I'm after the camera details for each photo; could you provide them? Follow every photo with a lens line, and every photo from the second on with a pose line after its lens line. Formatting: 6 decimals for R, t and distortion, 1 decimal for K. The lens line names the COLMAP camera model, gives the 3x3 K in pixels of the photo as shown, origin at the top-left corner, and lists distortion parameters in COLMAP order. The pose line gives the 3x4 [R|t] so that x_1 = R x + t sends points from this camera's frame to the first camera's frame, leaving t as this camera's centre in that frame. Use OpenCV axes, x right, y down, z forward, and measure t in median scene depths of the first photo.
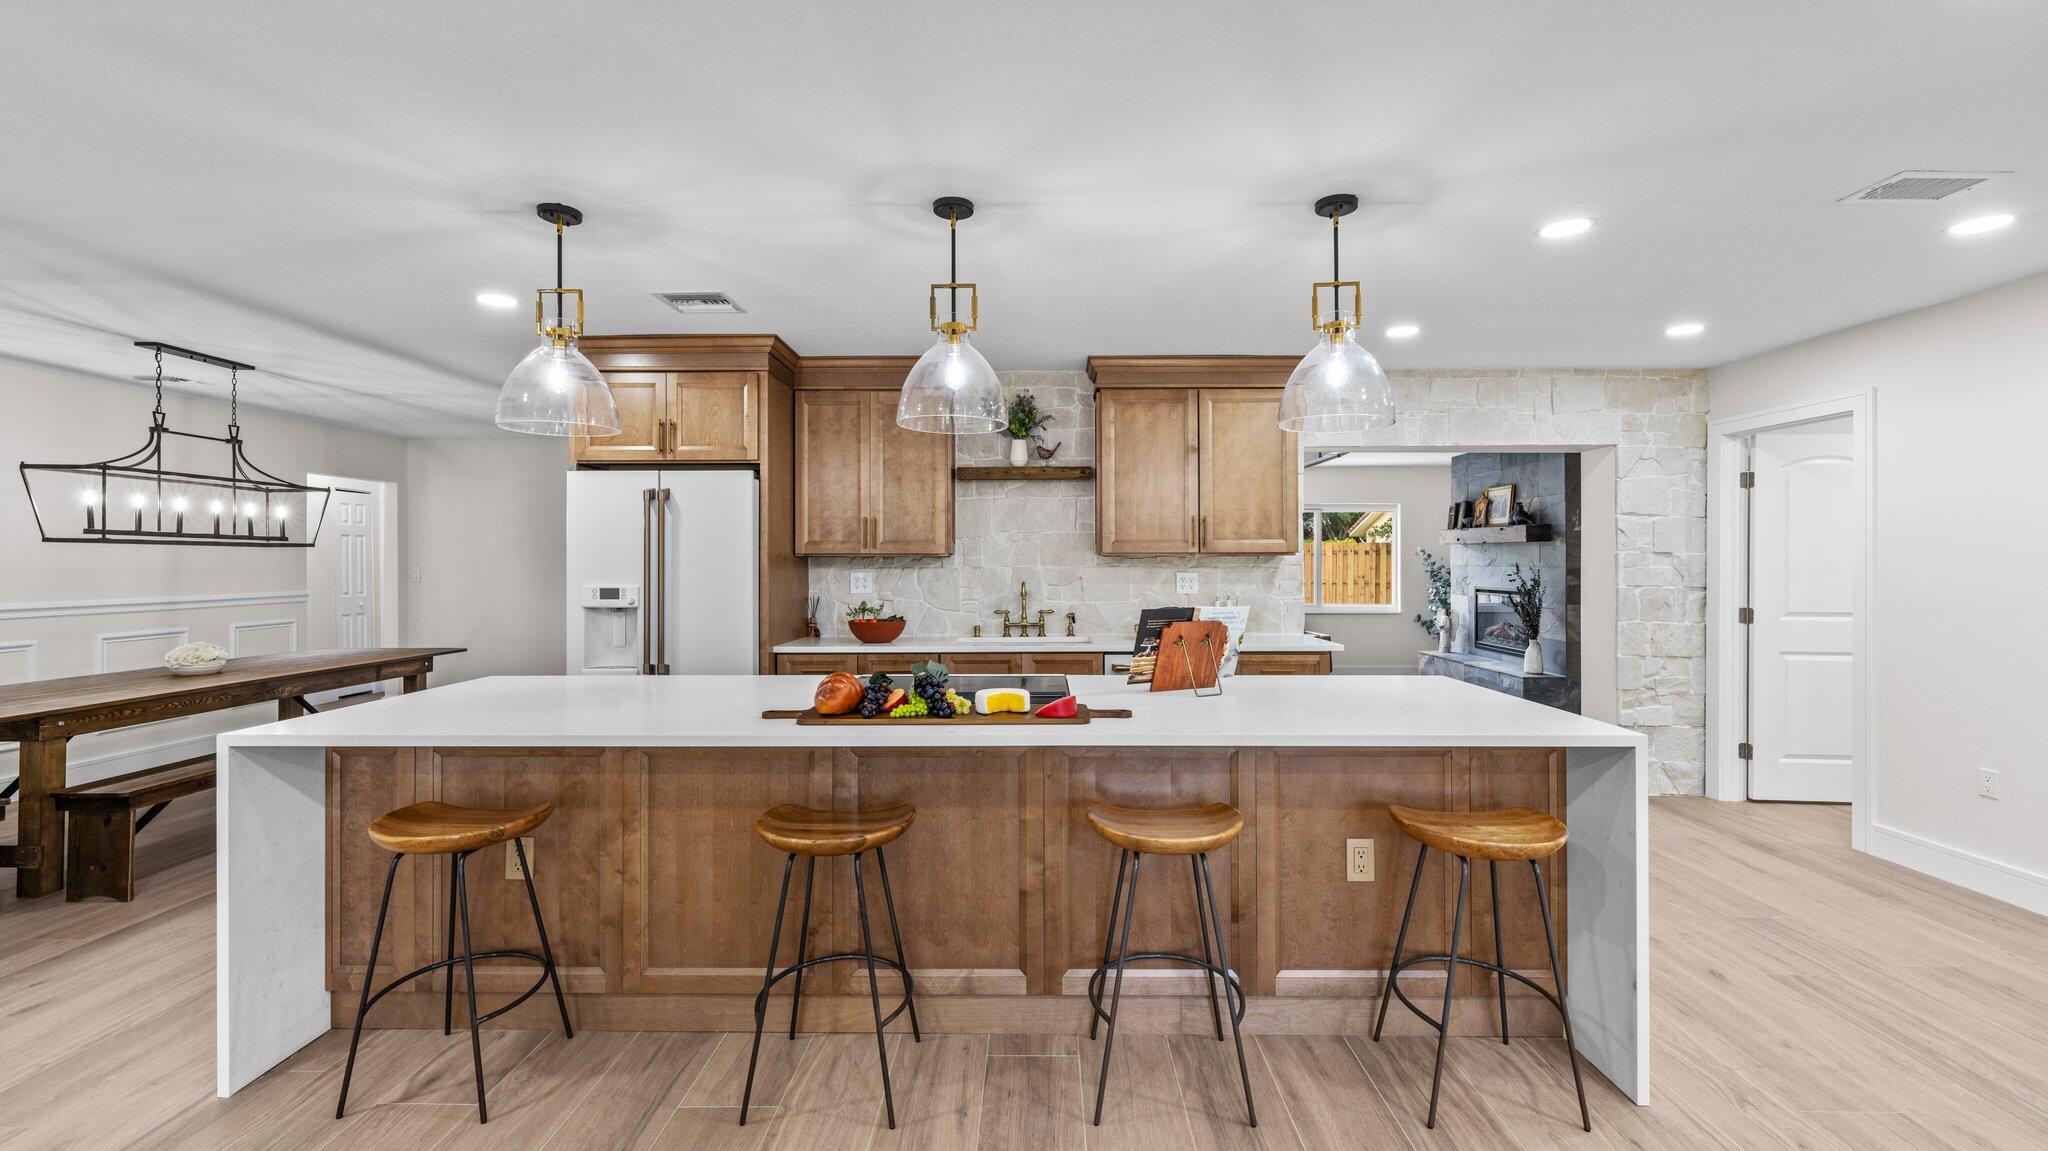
lens RADIAL K [[828.6, 0, 1034.2], [0, 828.6, 575.4], [0, 0, 1]] dist [-0.000794, -0.000126]
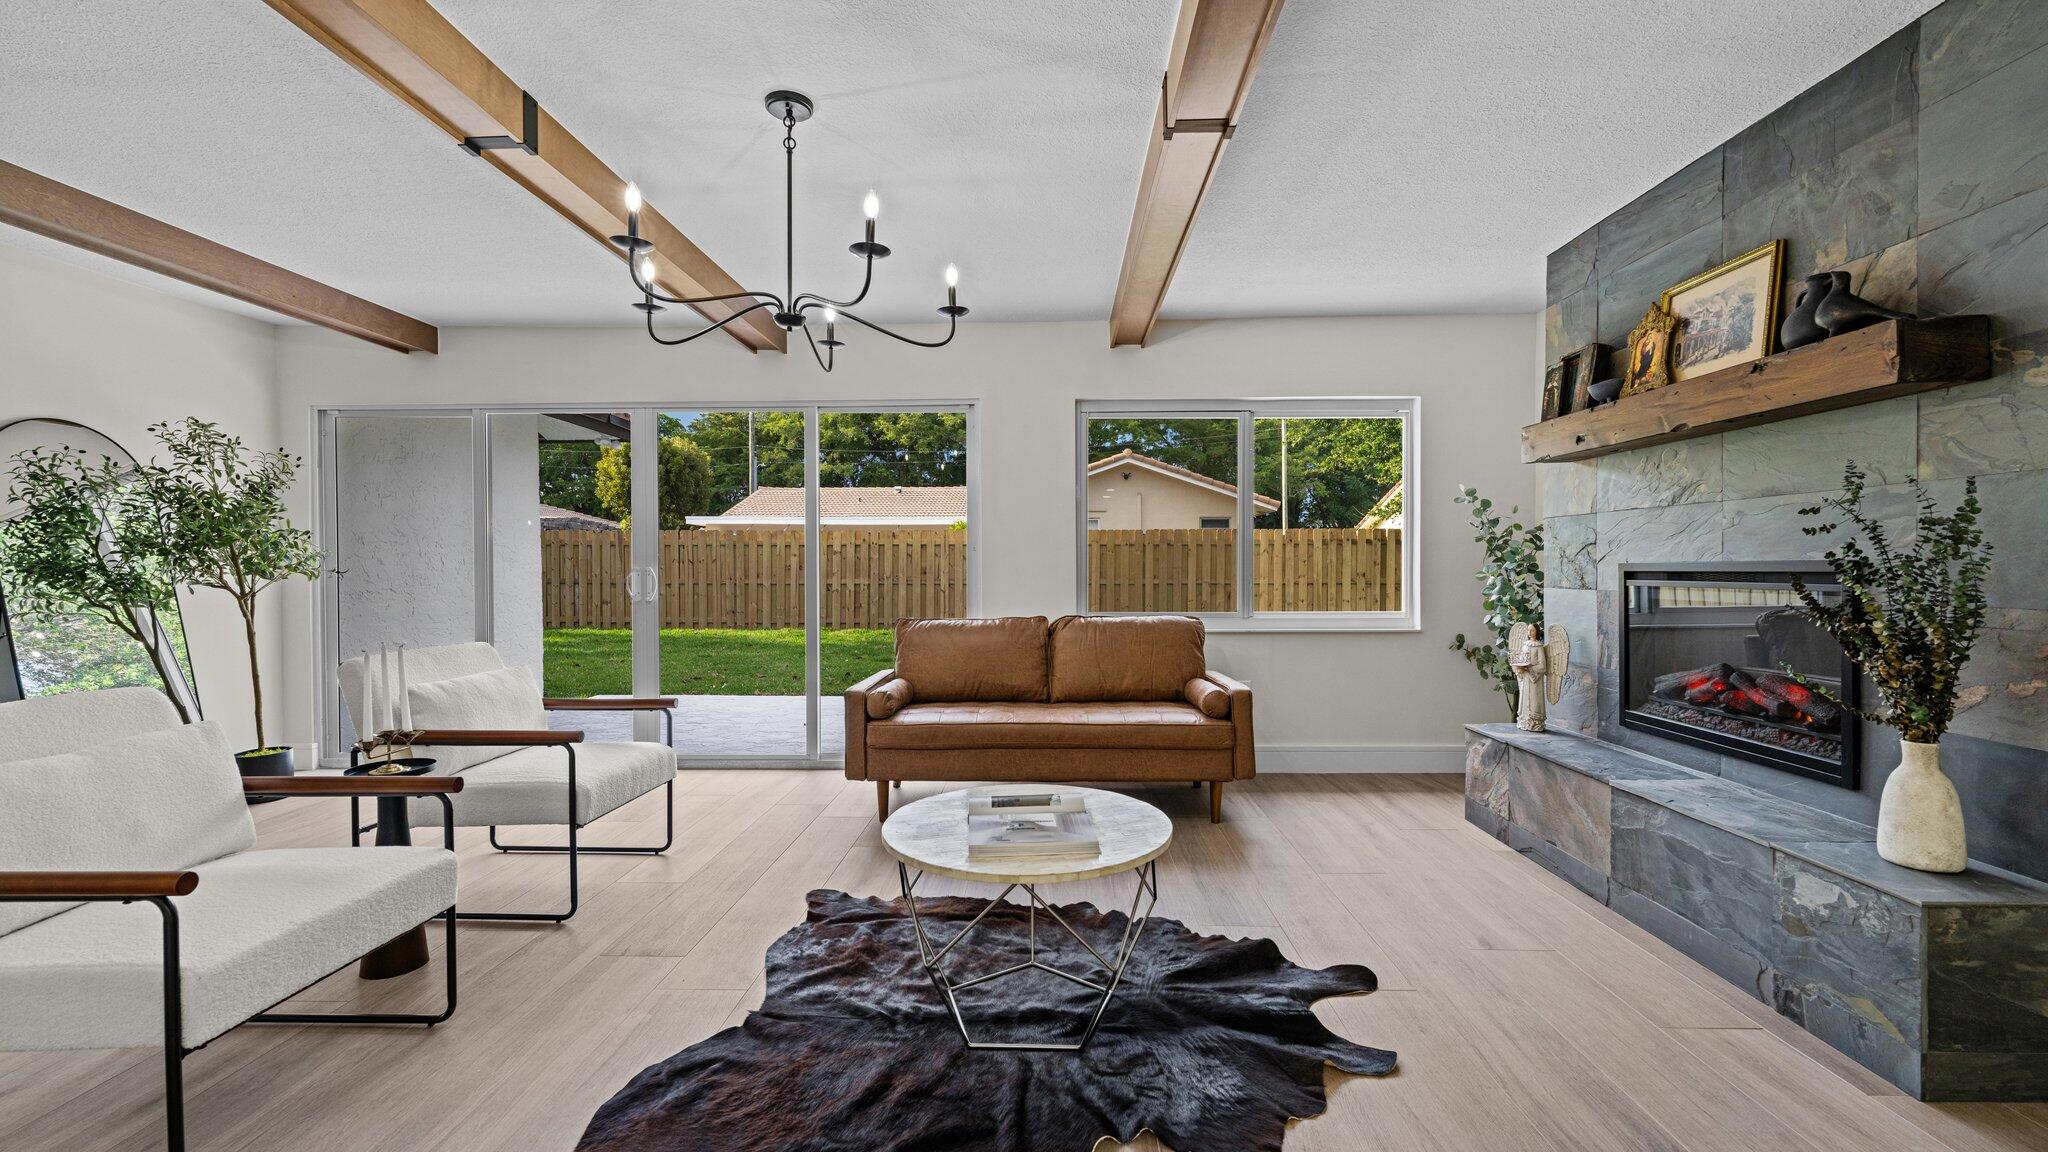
lens RADIAL K [[820.4, 0, 1024.0], [0, 820.4, 576.0], [0, 0, 1]] dist [-0.001796, -0.000179]
pose [[0.999684, 0.001337, -0.025086, 0.266847], [-0.001515, 0.999974, -0.007084, 0.021121], [0.025076, 0.007120, 0.999660, 0.615308]]
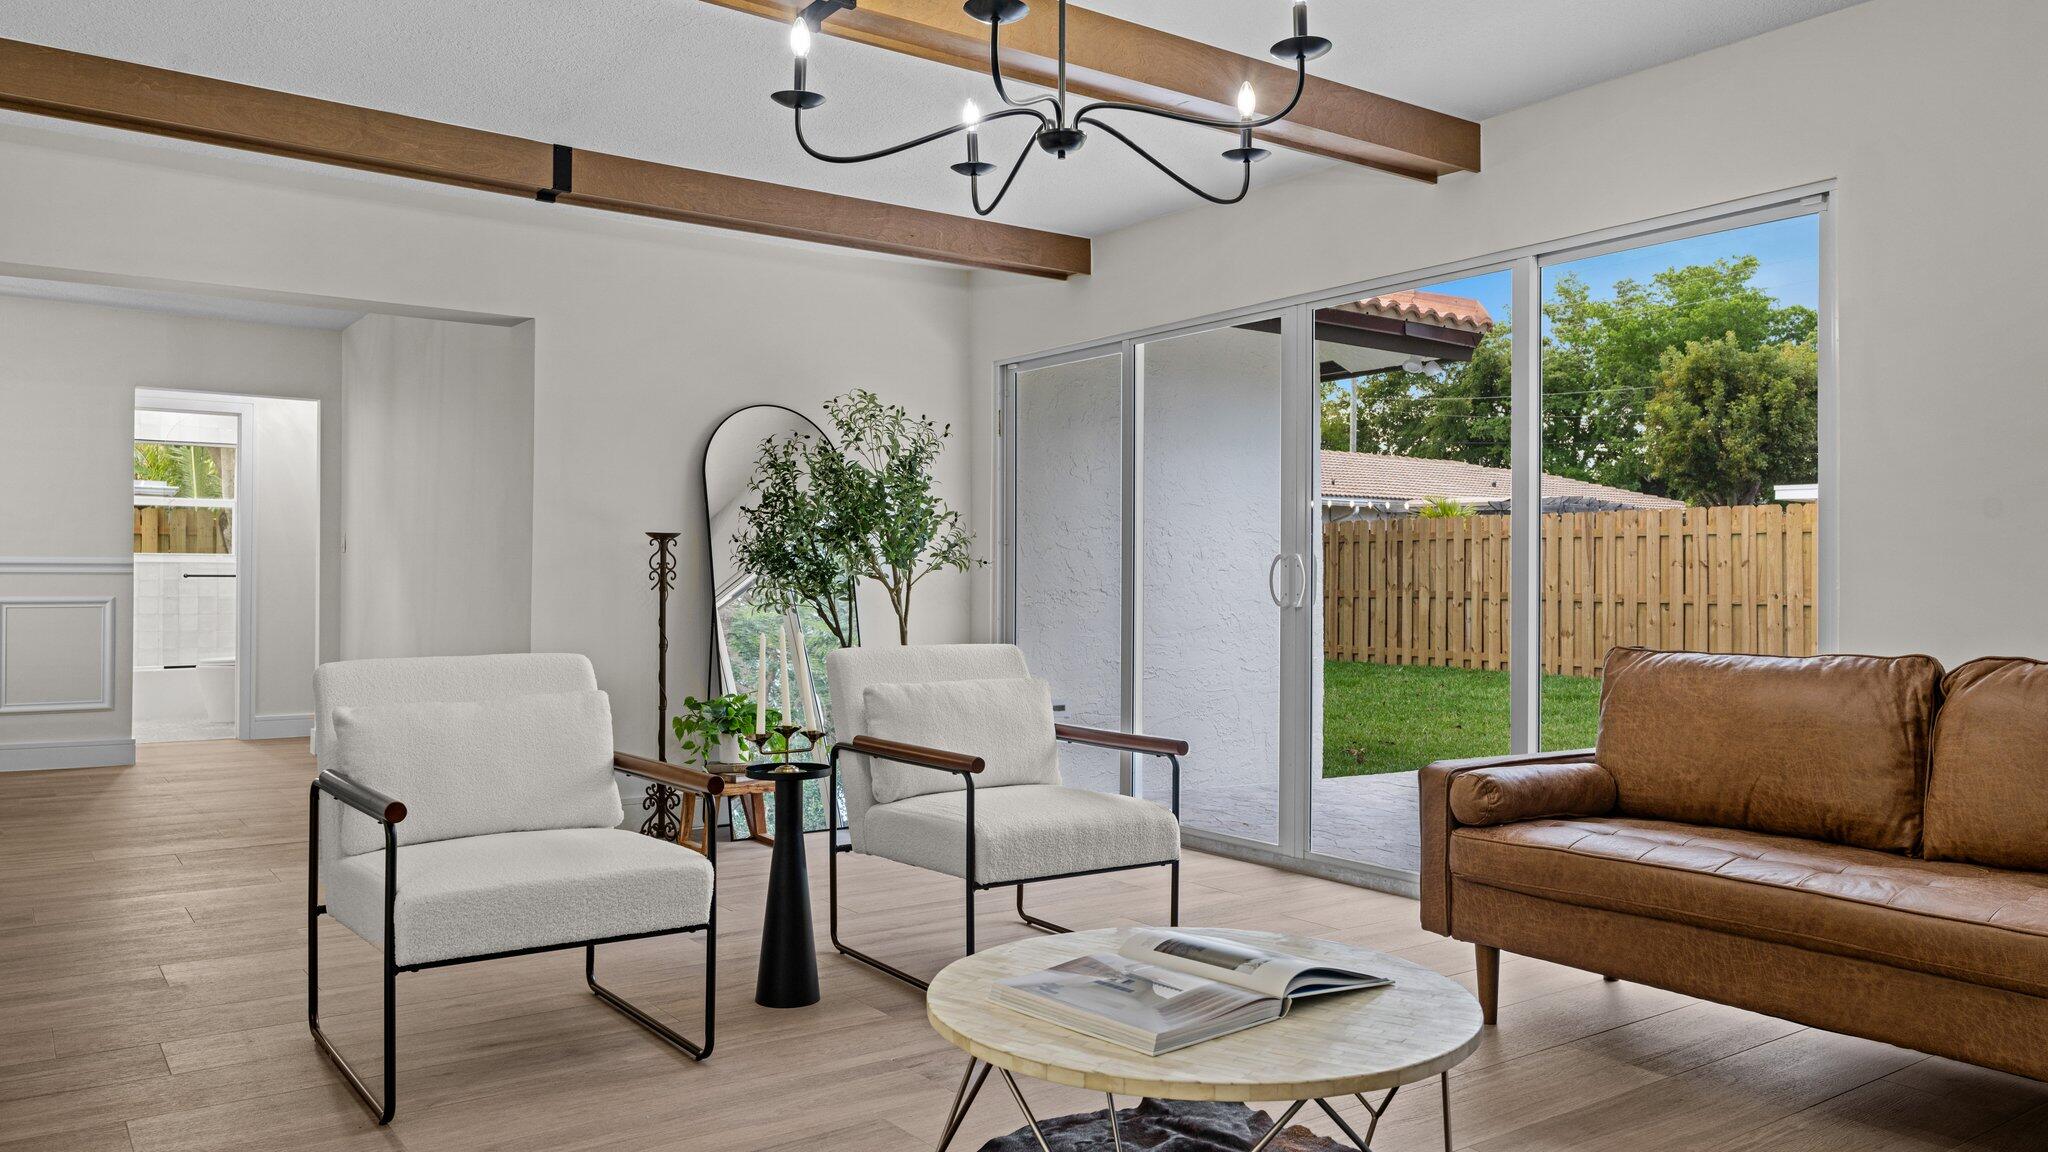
lens RADIAL K [[1439.7, 0, 1024.0], [0, 1439.7, 576.0], [0, 0, 1]] dist [-0.004731, 0.005709]
pose [[0.585348, 0.003567, -0.810775, 0.429317], [-0.022042, 0.999691, -0.011515, 0.030592], [0.810483, 0.024612, 0.585245, 0.704111]]
